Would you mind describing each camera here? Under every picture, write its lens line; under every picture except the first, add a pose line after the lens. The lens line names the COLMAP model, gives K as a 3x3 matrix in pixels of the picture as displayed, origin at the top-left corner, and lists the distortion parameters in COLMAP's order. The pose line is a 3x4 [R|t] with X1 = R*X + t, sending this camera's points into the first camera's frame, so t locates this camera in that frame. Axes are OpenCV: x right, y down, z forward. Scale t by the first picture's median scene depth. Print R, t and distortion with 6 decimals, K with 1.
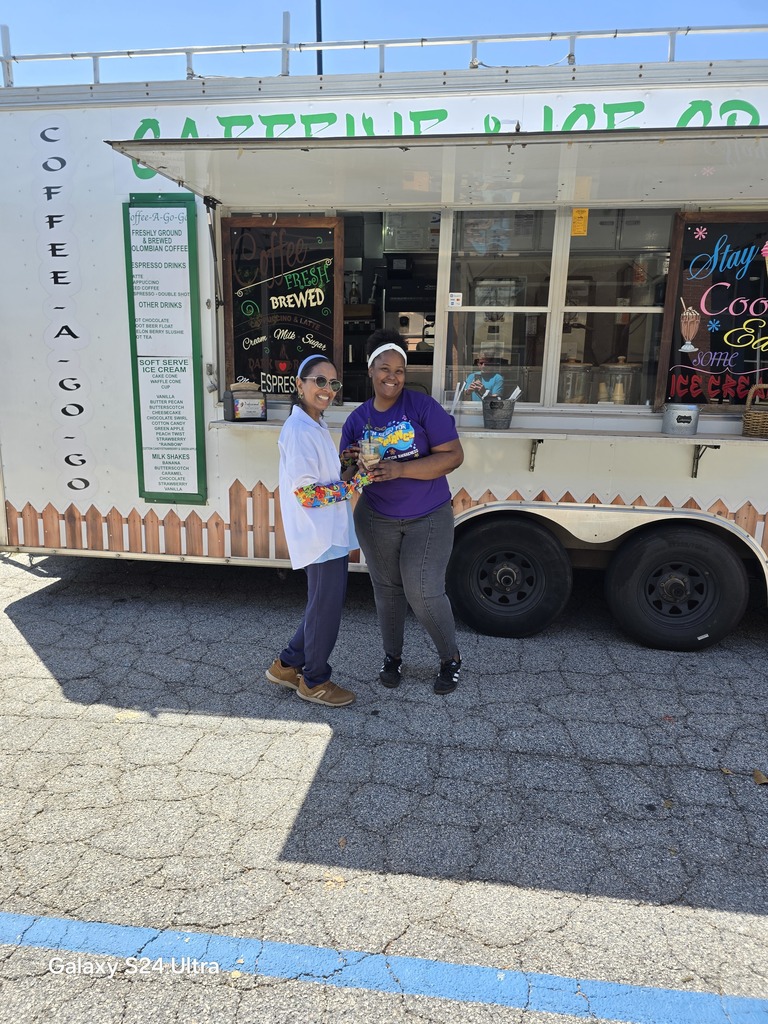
lens RADIAL K [[699.2, 0, 376.3], [0, 699.2, 520.9], [0, 0, 1]] dist [0.055843, -0.048417]
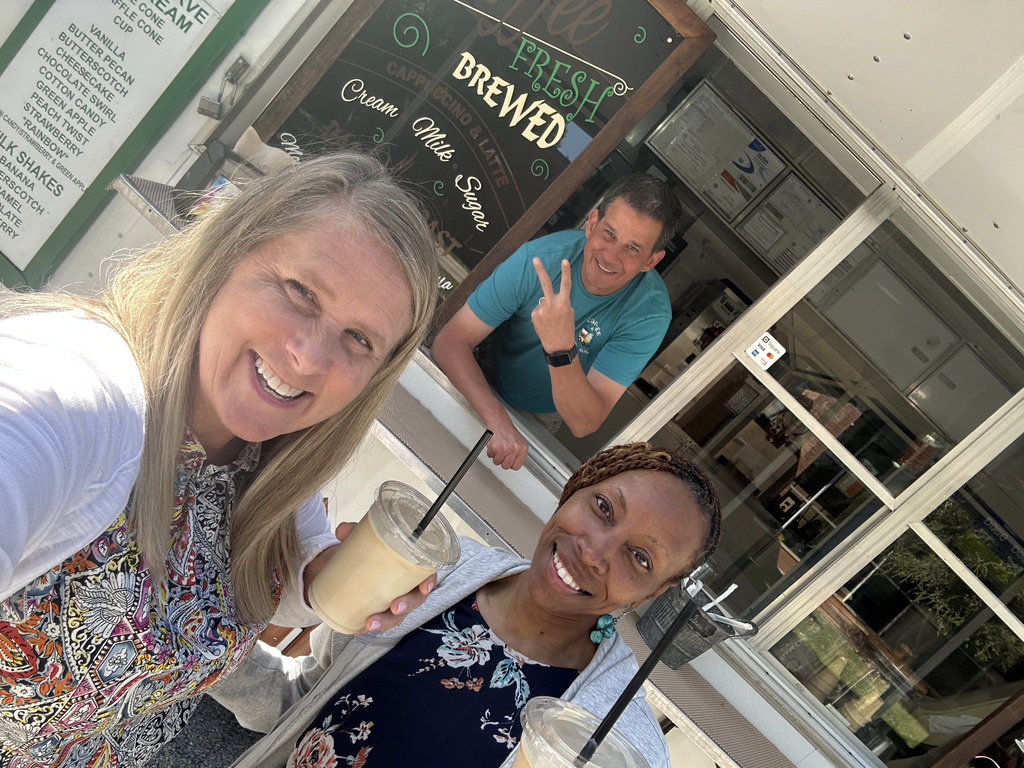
lens RADIAL K [[680.2, 0, 511.7], [0, 680.2, 388.2], [0, 0, 1]] dist [0.003712, -0.012322]
pose [[0.739031, 0.648800, 0.181363, -0.073828], [-0.654000, 0.755545, -0.037885, -0.170640], [-0.161608, -0.090614, 0.982686, 0.587343]]
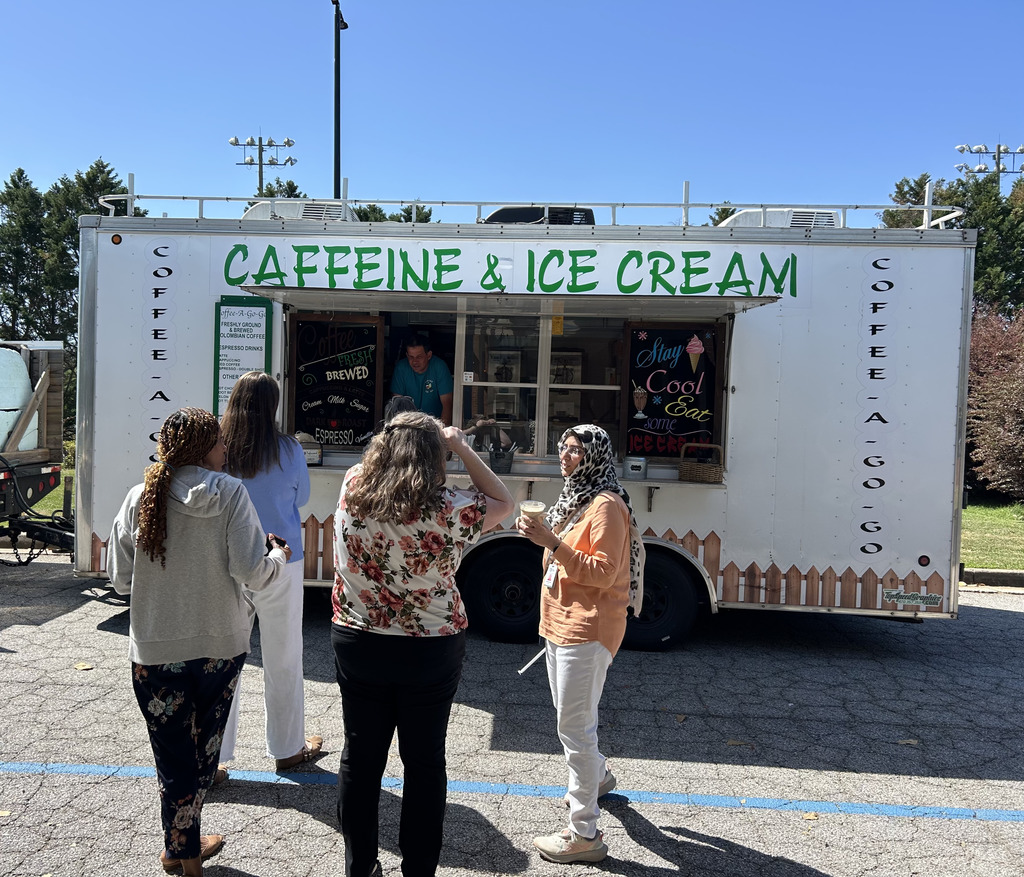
lens RADIAL K [[899.2, 0, 430.3], [0, 899.2, 436.9], [0, 0, 1]] dist [0.056845, -0.033338]
pose [[0.998300, 0.008073, 0.057723, -0.055208], [0.002011, 0.985000, -0.172540, 0.087881], [-0.058250, 0.172363, 0.983310, -0.632843]]
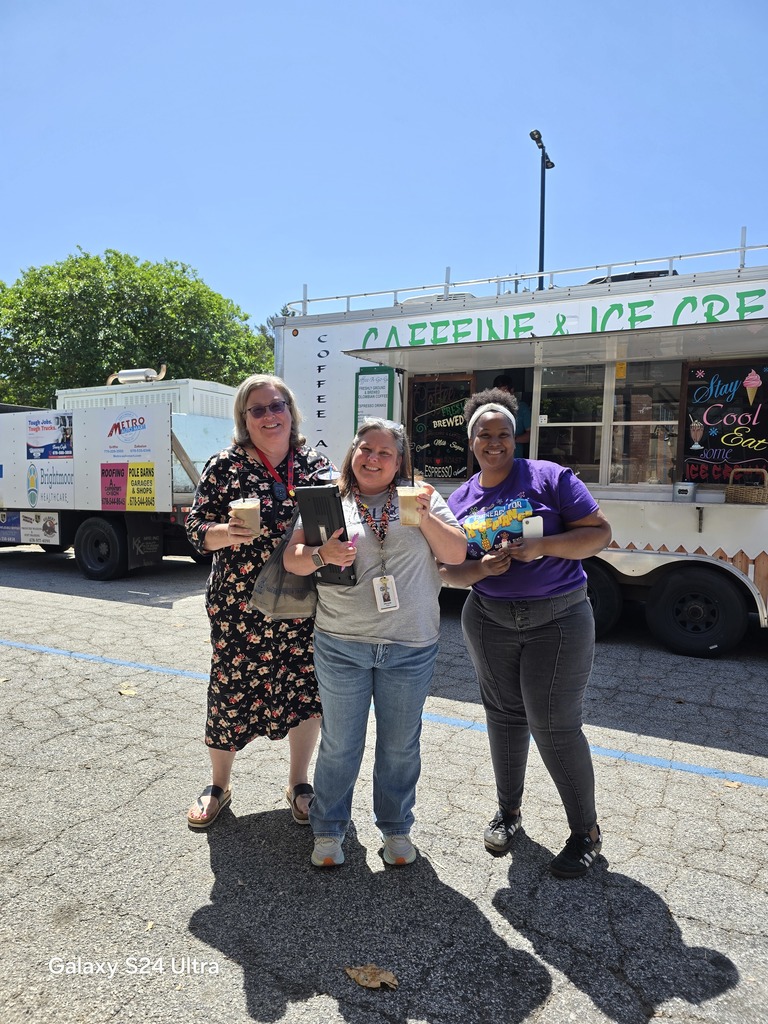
lens RADIAL K [[699.2, 0, 380.4], [0, 699.2, 528.3], [0, 0, 1]] dist [0.055843, -0.048417]
pose [[0.939982, 0.026727, -0.340176, 0.311258], [-0.078090, 0.987320, -0.138209, 0.177040], [0.332169, 0.156478, 0.930150, -0.560379]]
